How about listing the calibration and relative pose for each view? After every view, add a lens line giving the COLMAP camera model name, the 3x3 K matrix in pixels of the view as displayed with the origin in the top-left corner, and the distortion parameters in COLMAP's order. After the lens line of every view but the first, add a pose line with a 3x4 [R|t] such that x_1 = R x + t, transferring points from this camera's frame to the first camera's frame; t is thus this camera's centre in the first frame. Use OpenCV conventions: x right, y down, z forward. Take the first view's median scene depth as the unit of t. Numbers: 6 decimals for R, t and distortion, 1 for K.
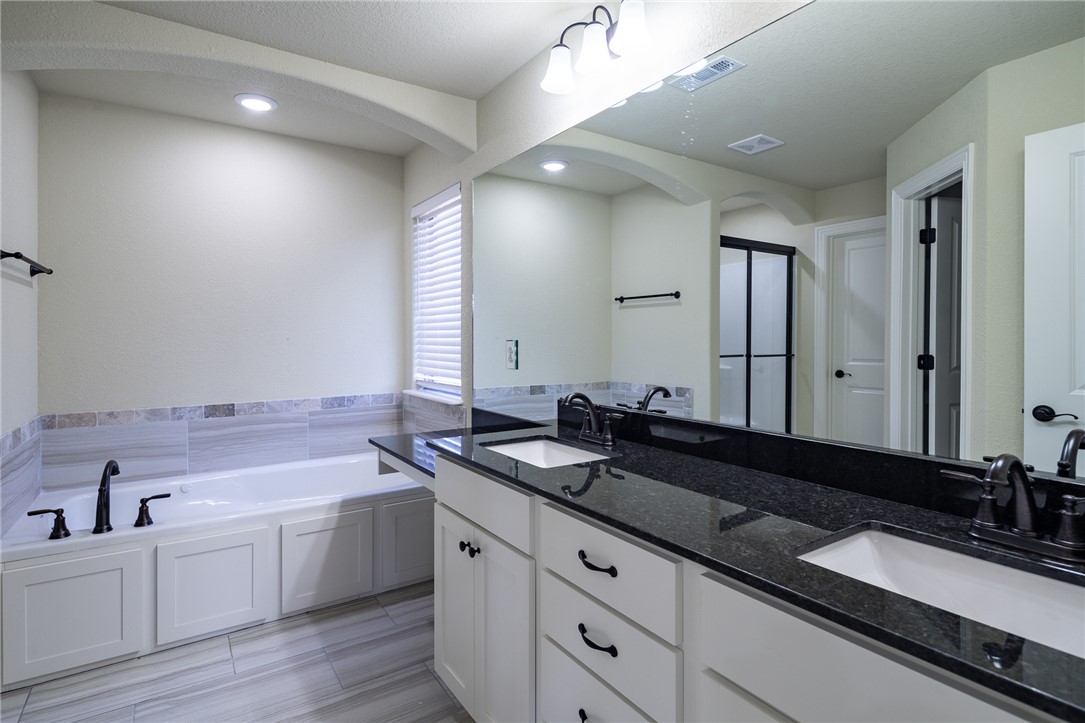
lens RADIAL K [[530.6, 0, 541.5], [0, 530.6, 353.5], [0, 0, 1]] dist [-0.001432, 0.000060]
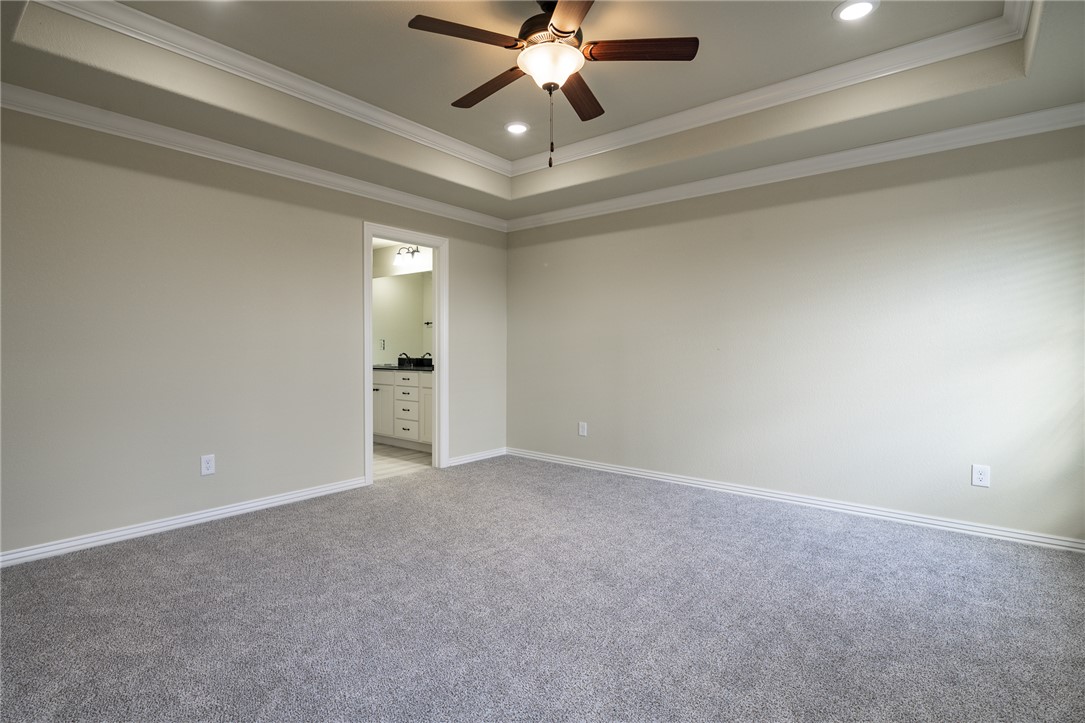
lens RADIAL K [[530.6, 0, 543.2], [0, 530.6, 360.6], [0, 0, 1]] dist [-0.001432, 0.000060]
pose [[0.958638, -0.006169, 0.284561, -0.049614], [0.006721, 0.999977, -0.000963, 0.123043], [-0.284549, 0.002836, 0.958657, -2.545097]]
